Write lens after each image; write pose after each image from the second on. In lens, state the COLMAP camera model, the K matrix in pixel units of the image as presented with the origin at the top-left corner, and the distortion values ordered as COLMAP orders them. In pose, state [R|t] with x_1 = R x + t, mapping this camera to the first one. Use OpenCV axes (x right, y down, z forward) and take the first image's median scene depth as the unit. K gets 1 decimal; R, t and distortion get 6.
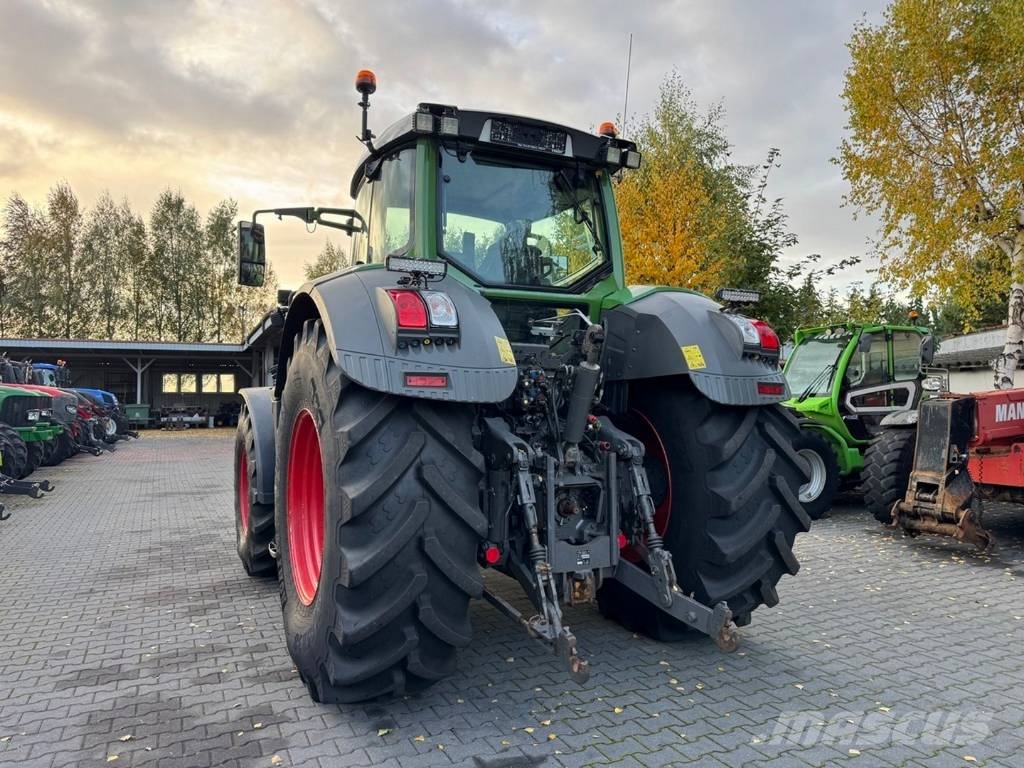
lens RADIAL K [[722.0, 0, 517.8], [0, 722.0, 373.0], [0, 0, 1]] dist [0.039138, -0.048700]
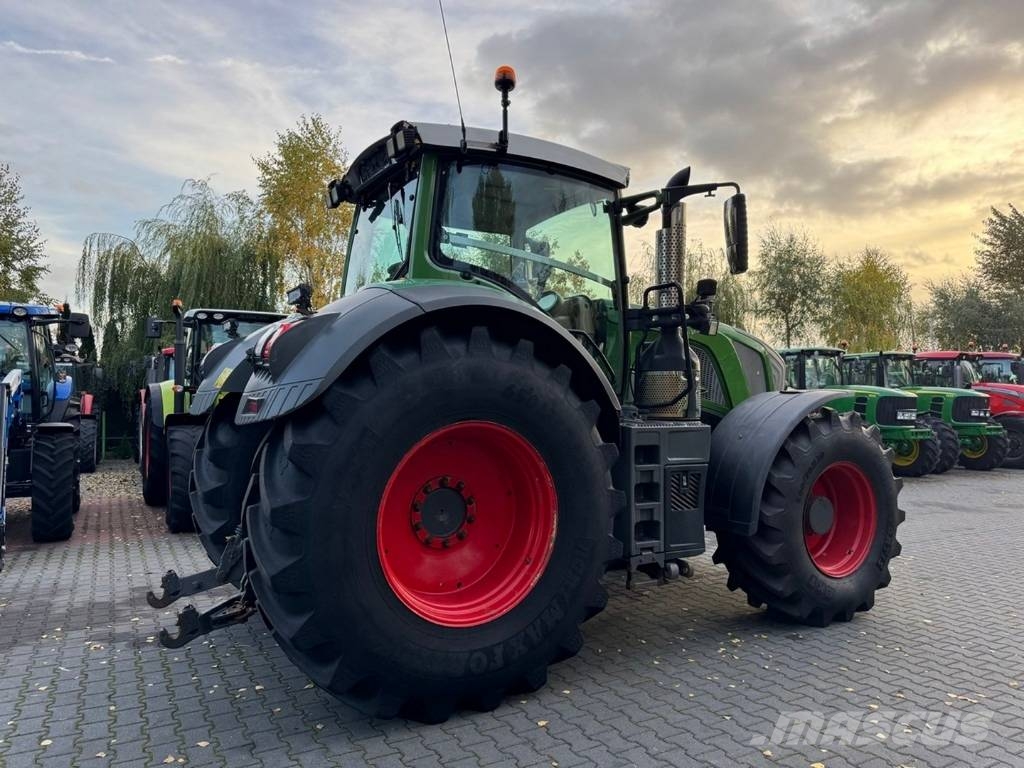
lens RADIAL K [[722.0, 0, 513.9], [0, 722.0, 380.7], [0, 0, 1]] dist [0.039138, -0.048700]
pose [[0.060006, -0.022739, -0.997939, 1.151374], [0.039545, 0.999010, -0.020385, 0.022783], [0.997414, -0.038240, 0.060846, 1.187583]]
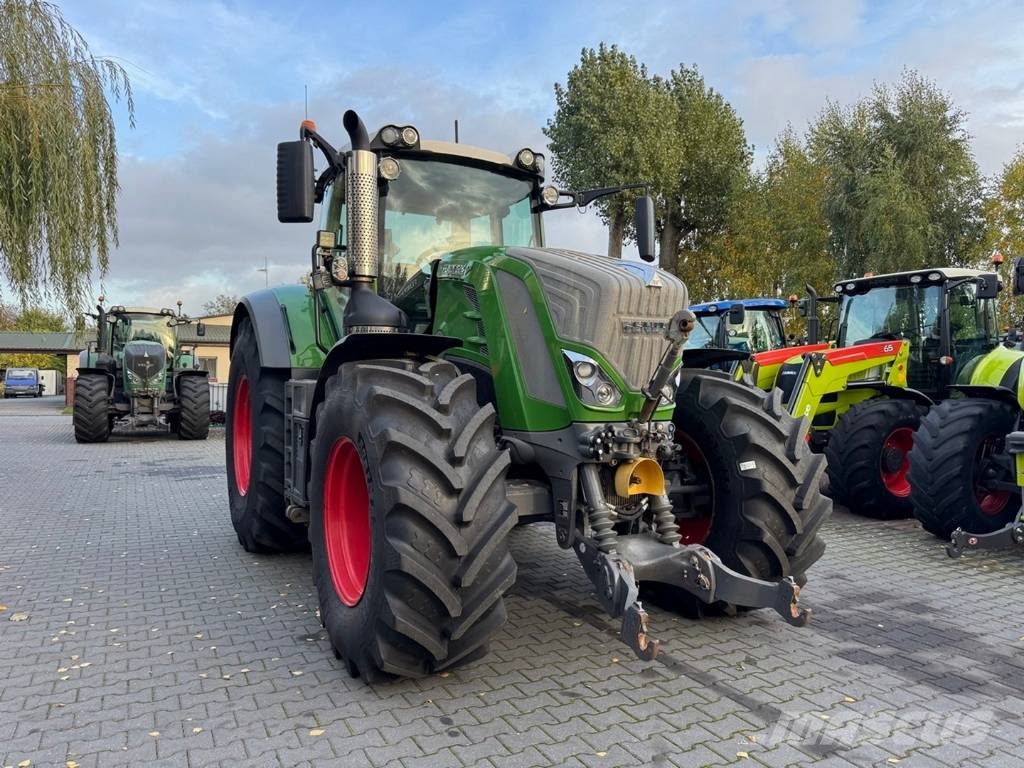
lens RADIAL K [[722.0, 0, 516.3], [0, 722.0, 384.7], [0, 0, 1]] dist [0.039138, -0.048700]
pose [[-0.999144, -0.003814, -0.041202, -0.187960], [-0.002269, 0.999295, -0.037480, 0.124207], [0.041316, -0.037354, -0.998448, 2.642068]]
